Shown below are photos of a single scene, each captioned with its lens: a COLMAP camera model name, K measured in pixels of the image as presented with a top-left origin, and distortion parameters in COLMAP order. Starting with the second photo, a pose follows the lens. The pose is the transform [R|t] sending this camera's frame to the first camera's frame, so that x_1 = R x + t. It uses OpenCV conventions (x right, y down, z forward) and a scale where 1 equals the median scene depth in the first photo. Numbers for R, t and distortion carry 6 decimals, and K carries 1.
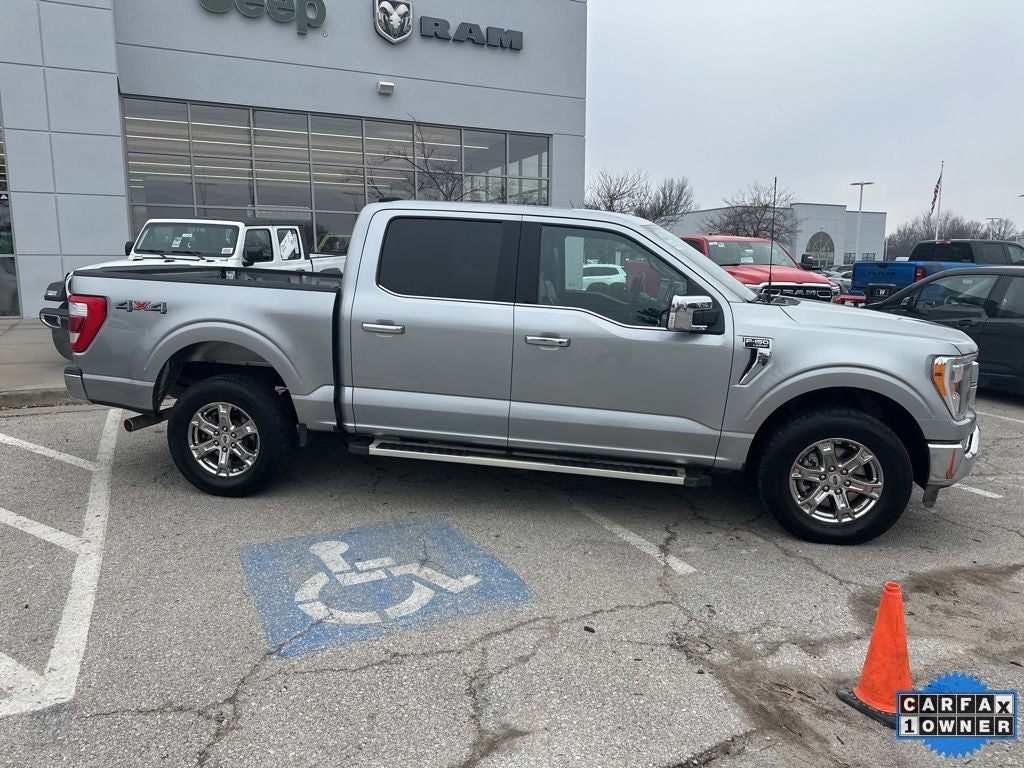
lens RADIAL K [[715.7, 0, 513.2], [0, 715.7, 376.0], [0, 0, 1]] dist [0.079910, -0.110591]
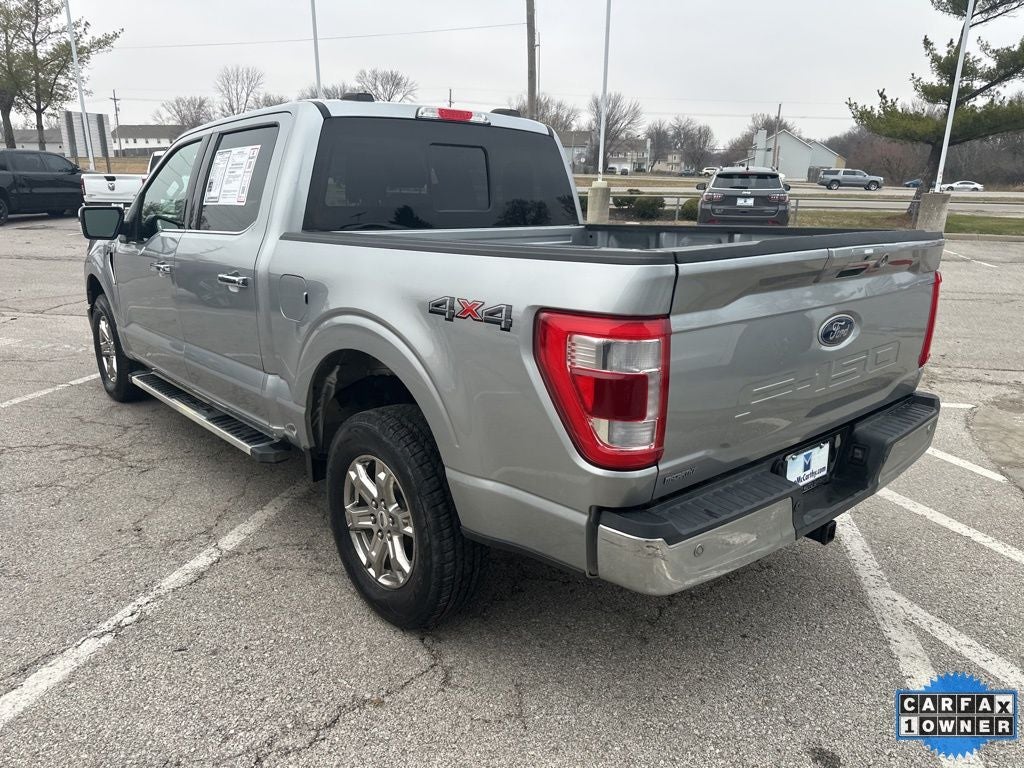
lens RADIAL K [[724.2, 0, 512.0], [0, 724.2, 384.0], [0, 0, 1]] dist [0.018102, -0.017734]
pose [[-0.774997, -0.196415, 0.600667, -0.826366], [0.077123, 0.913976, 0.398372, -0.335804], [-0.627242, 0.355063, -0.693180, 1.916775]]
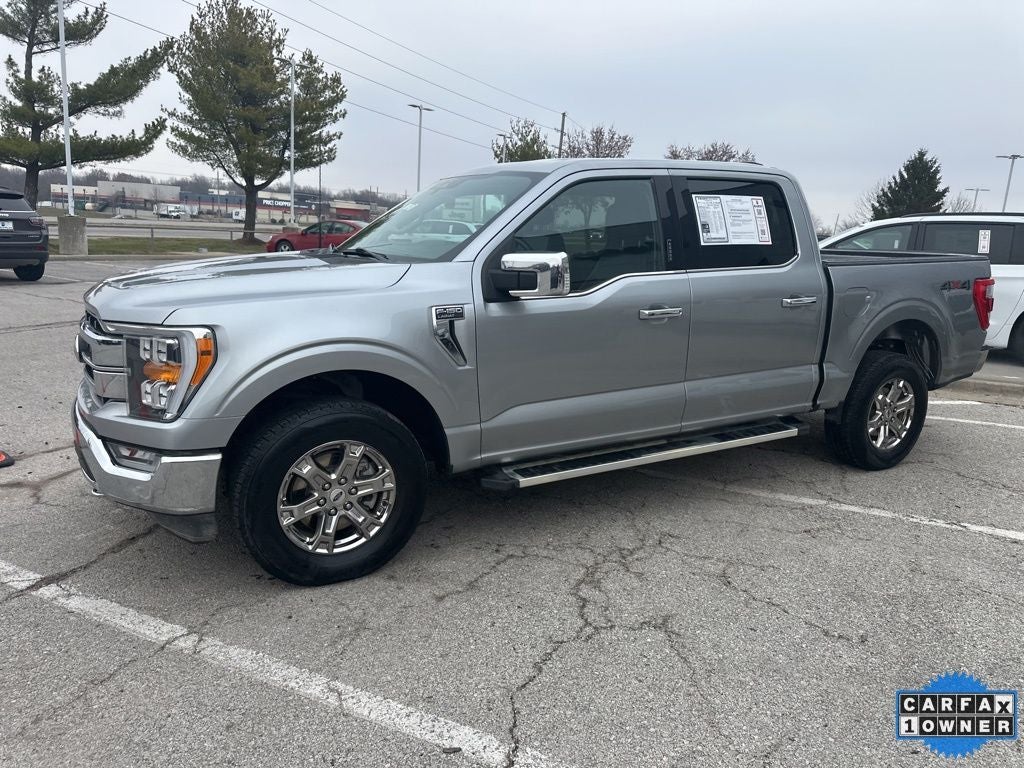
lens RADIAL K [[715.7, 0, 513.2], [0, 715.7, 376.0], [0, 0, 1]] dist [0.079910, -0.110591]
pose [[-0.778320, 0.073664, -0.623532, 0.823139], [-0.155164, 0.939724, 0.304701, -0.298303], [0.608393, 0.333905, -0.719976, 2.040990]]
